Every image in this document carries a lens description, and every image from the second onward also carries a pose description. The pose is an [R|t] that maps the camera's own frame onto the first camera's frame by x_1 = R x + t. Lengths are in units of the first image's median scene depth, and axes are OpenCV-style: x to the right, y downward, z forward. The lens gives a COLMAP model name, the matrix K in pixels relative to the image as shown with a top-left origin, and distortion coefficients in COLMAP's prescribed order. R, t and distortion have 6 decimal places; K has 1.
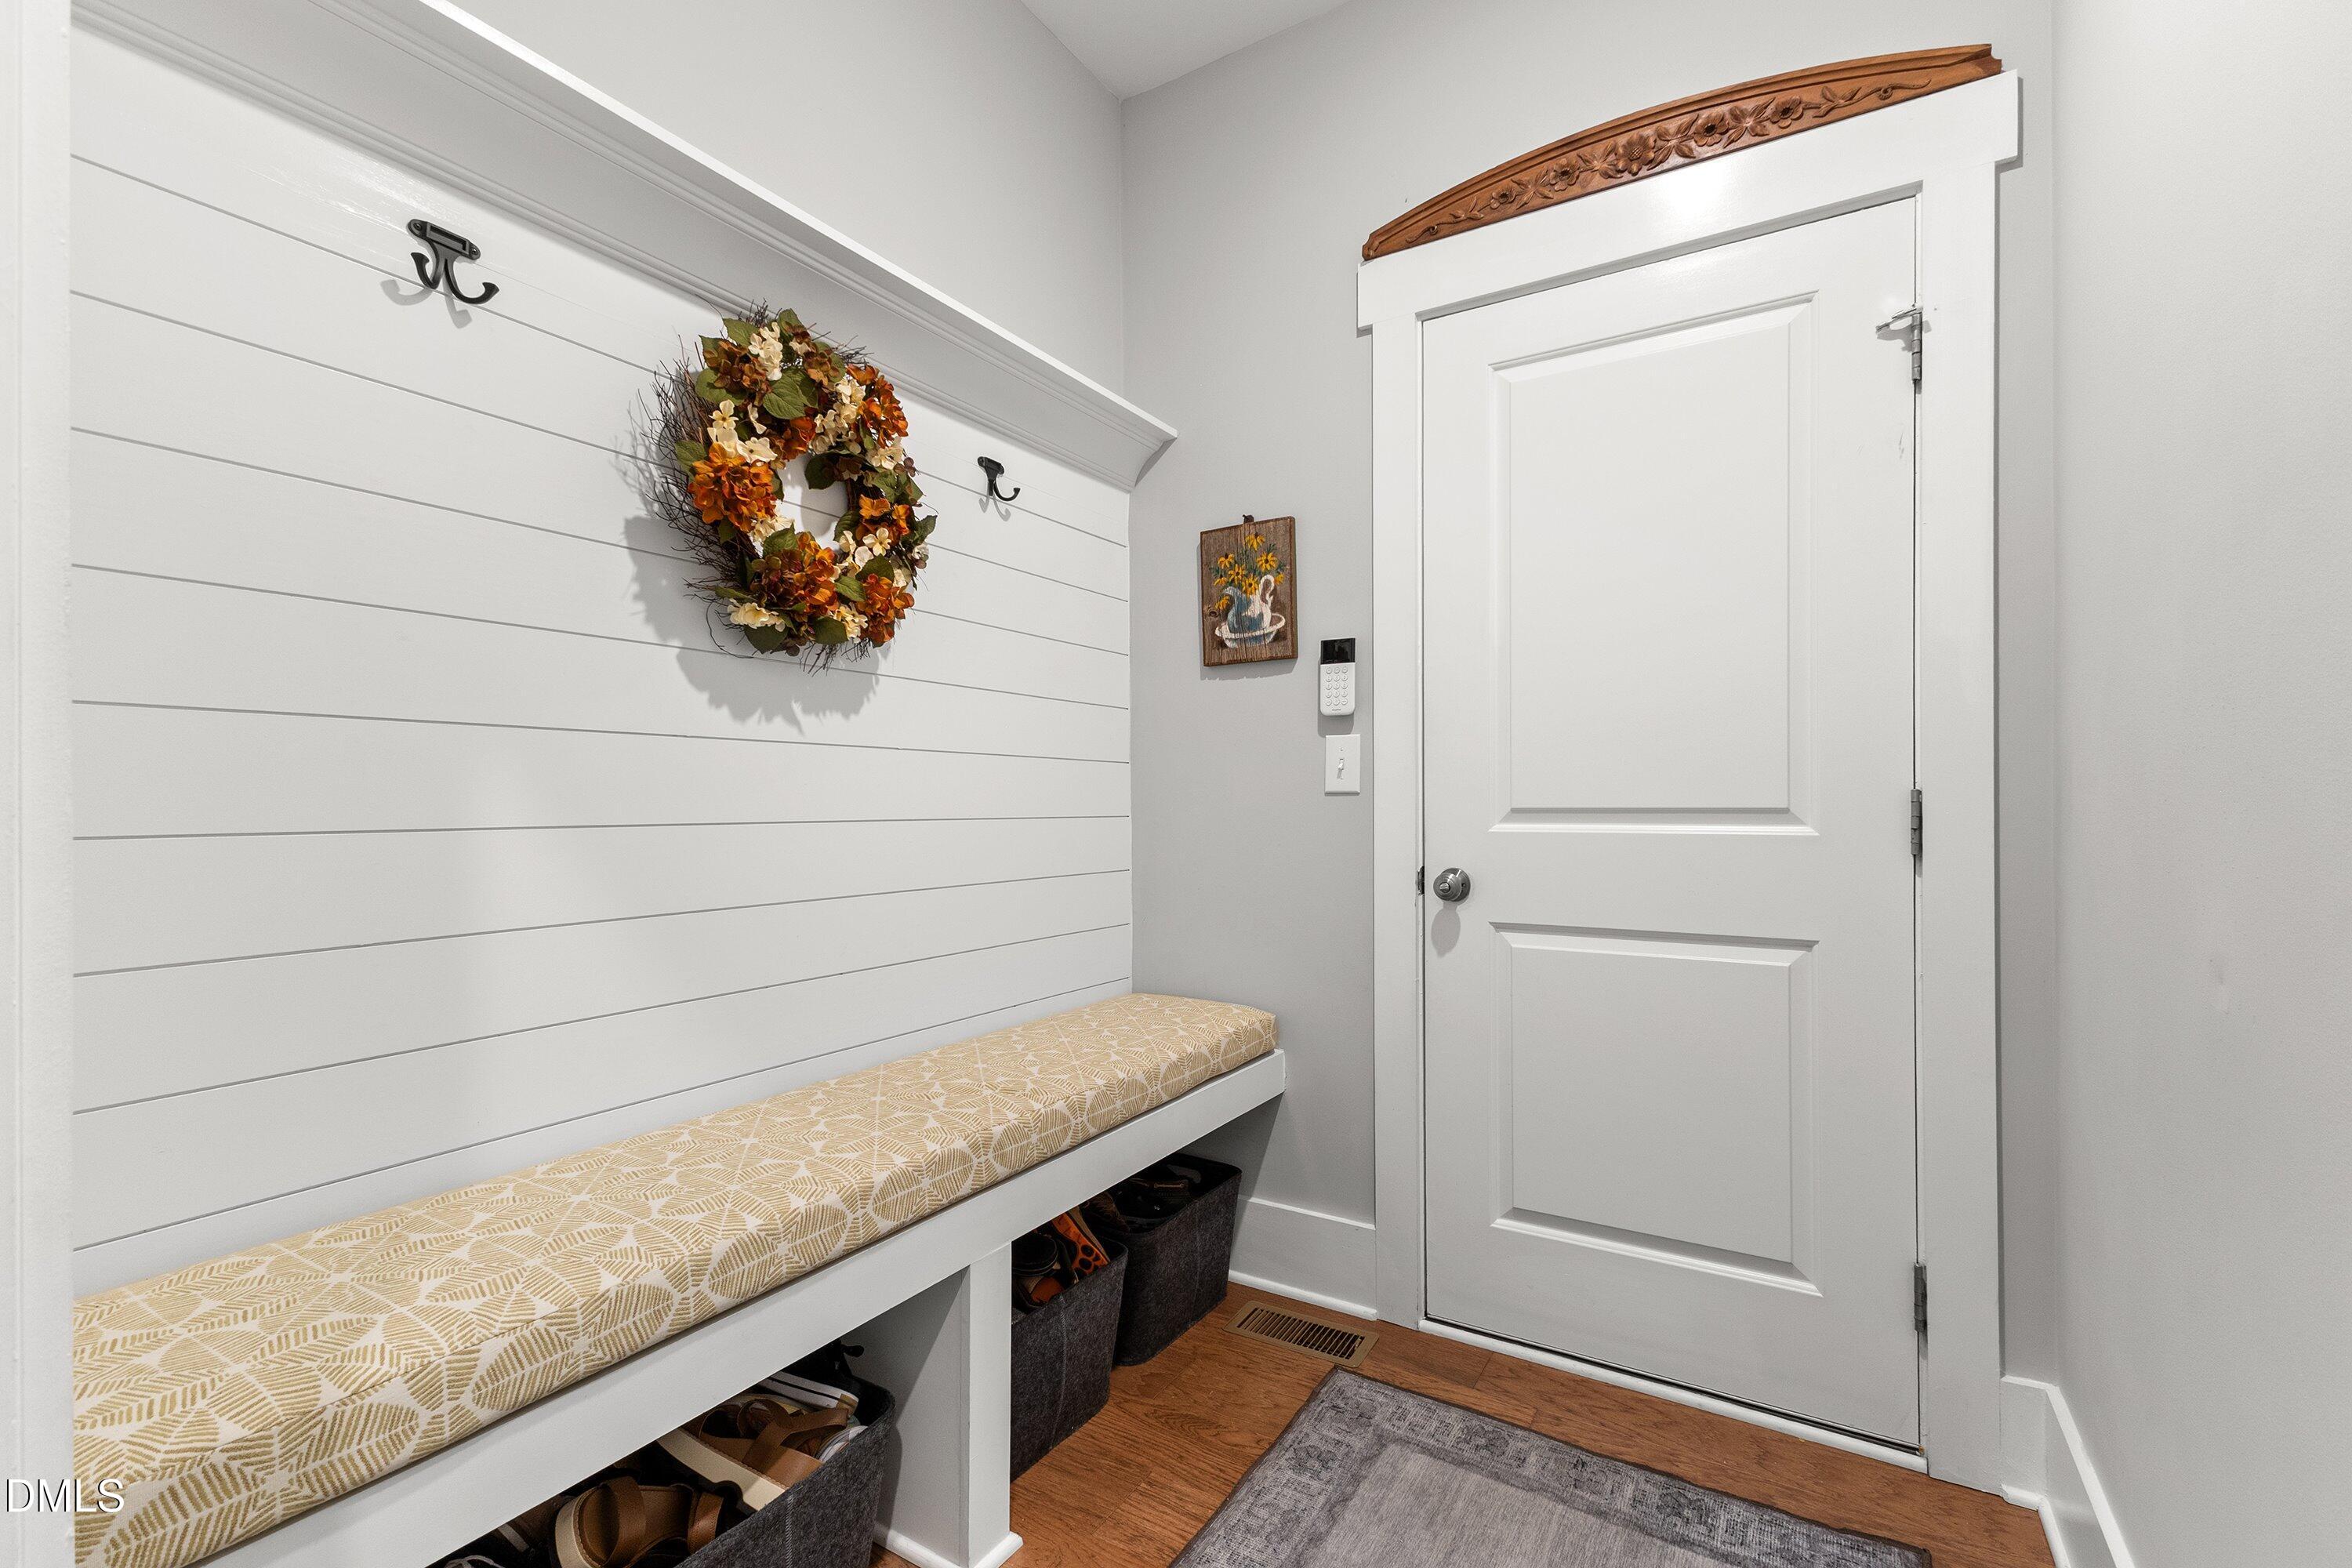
lens RADIAL K [[1025.9, 0, 1179.1], [0, 1025.9, 799.1], [0, 0, 1]] dist [0.010863, -0.000137]
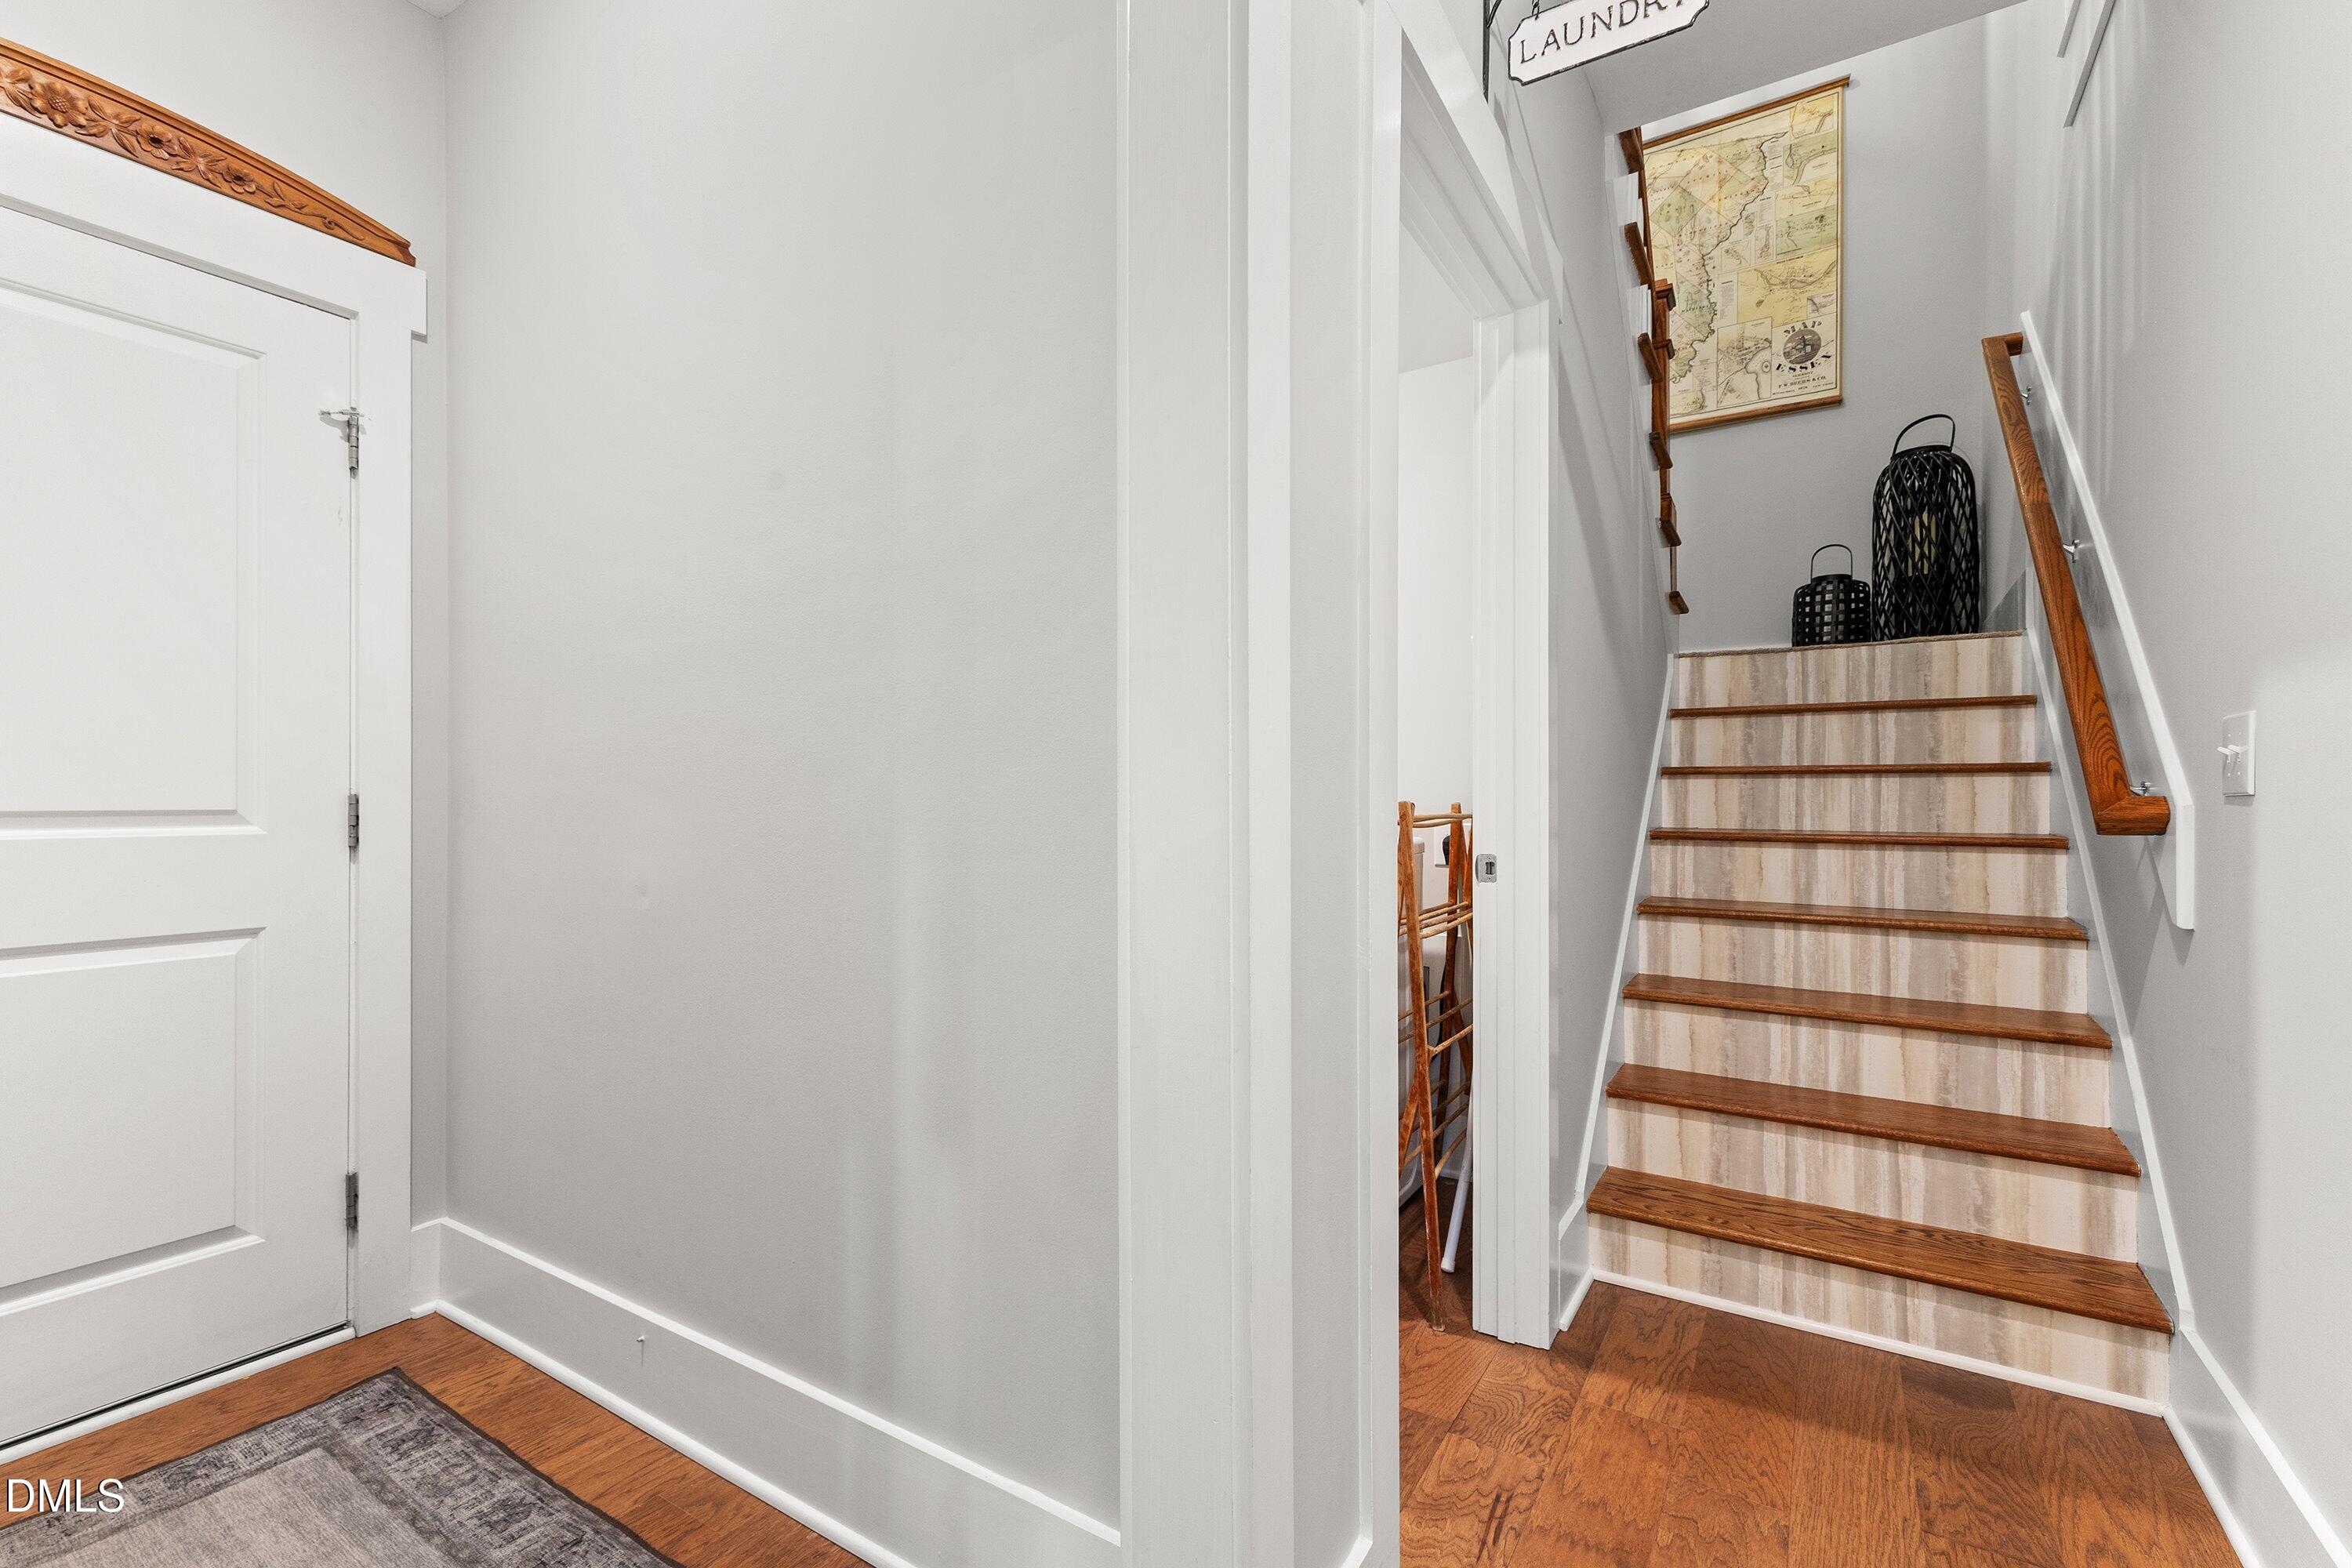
lens RADIAL K [[1025.9, 0, 1178.9], [0, 1025.9, 794.0], [0, 0, 1]] dist [0.010863, -0.000137]
pose [[0.021723, 0.006437, 0.999743, -0.519714], [-0.000800, 0.999979, -0.006421, -0.002435], [-0.999764, -0.000660, 0.021728, -0.028651]]
